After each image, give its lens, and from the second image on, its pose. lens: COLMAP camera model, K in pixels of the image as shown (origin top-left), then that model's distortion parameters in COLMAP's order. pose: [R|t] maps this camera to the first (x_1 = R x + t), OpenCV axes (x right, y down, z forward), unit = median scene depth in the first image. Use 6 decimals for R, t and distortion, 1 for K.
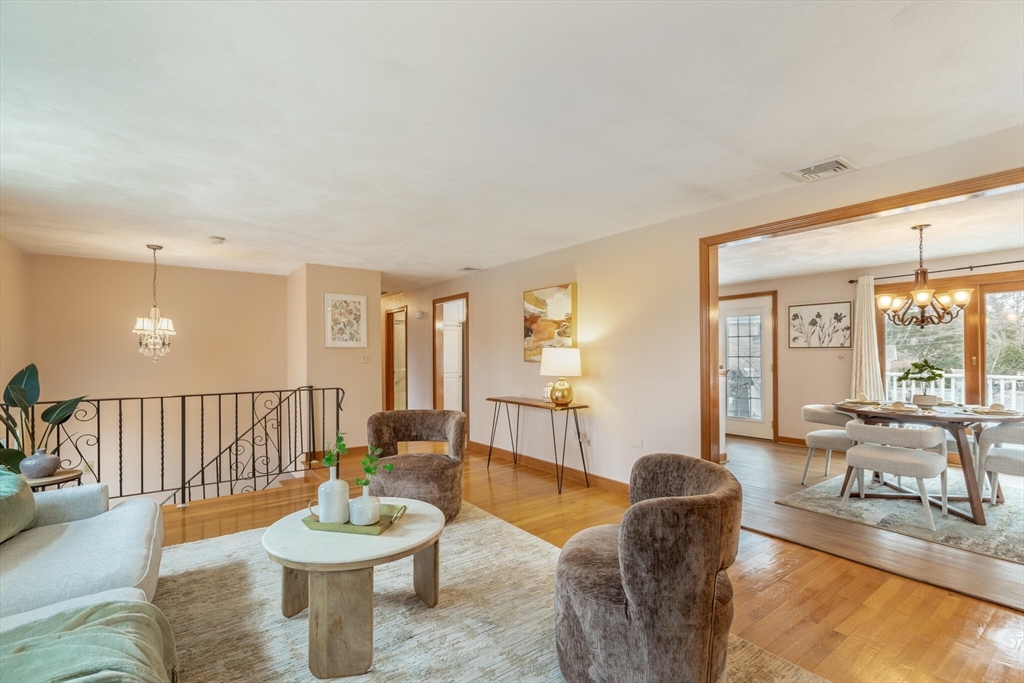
lens RADIAL K [[479.1, 0, 542.9], [0, 479.1, 359.6], [0, 0, 1]] dist [0.012399, -0.002958]
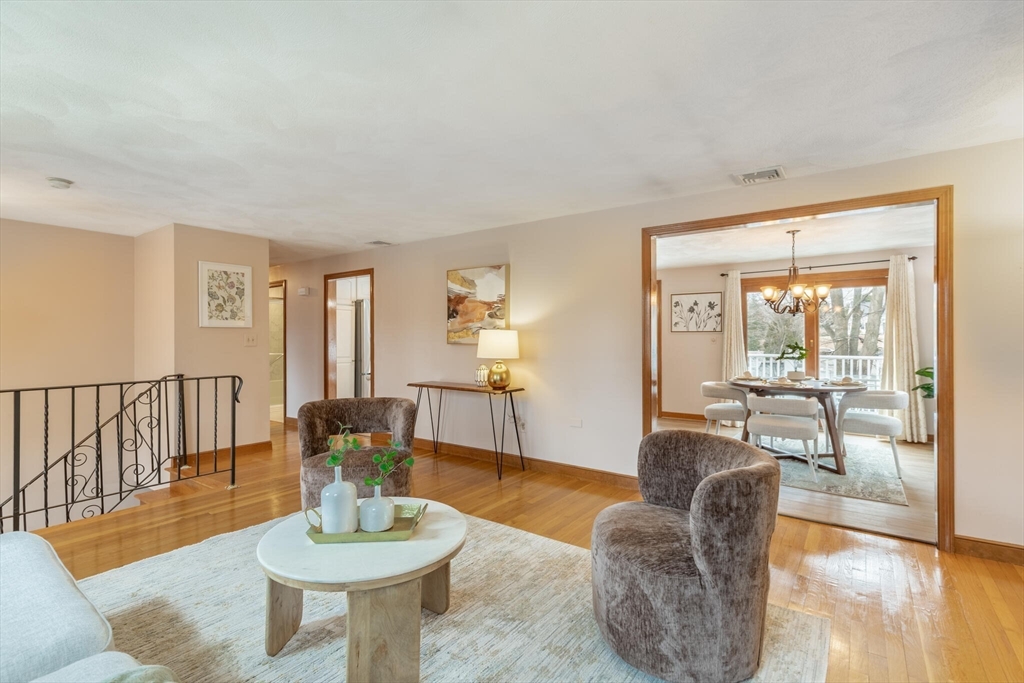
lens RADIAL K [[479.1, 0, 542.8], [0, 479.1, 342.8], [0, 0, 1]] dist [0.012399, -0.002958]
pose [[0.953293, -0.000343, 0.302047, -0.187225], [0.000717, 0.999999, -0.001129, 0.003528], [-0.302046, 0.001293, 0.953293, 0.045536]]
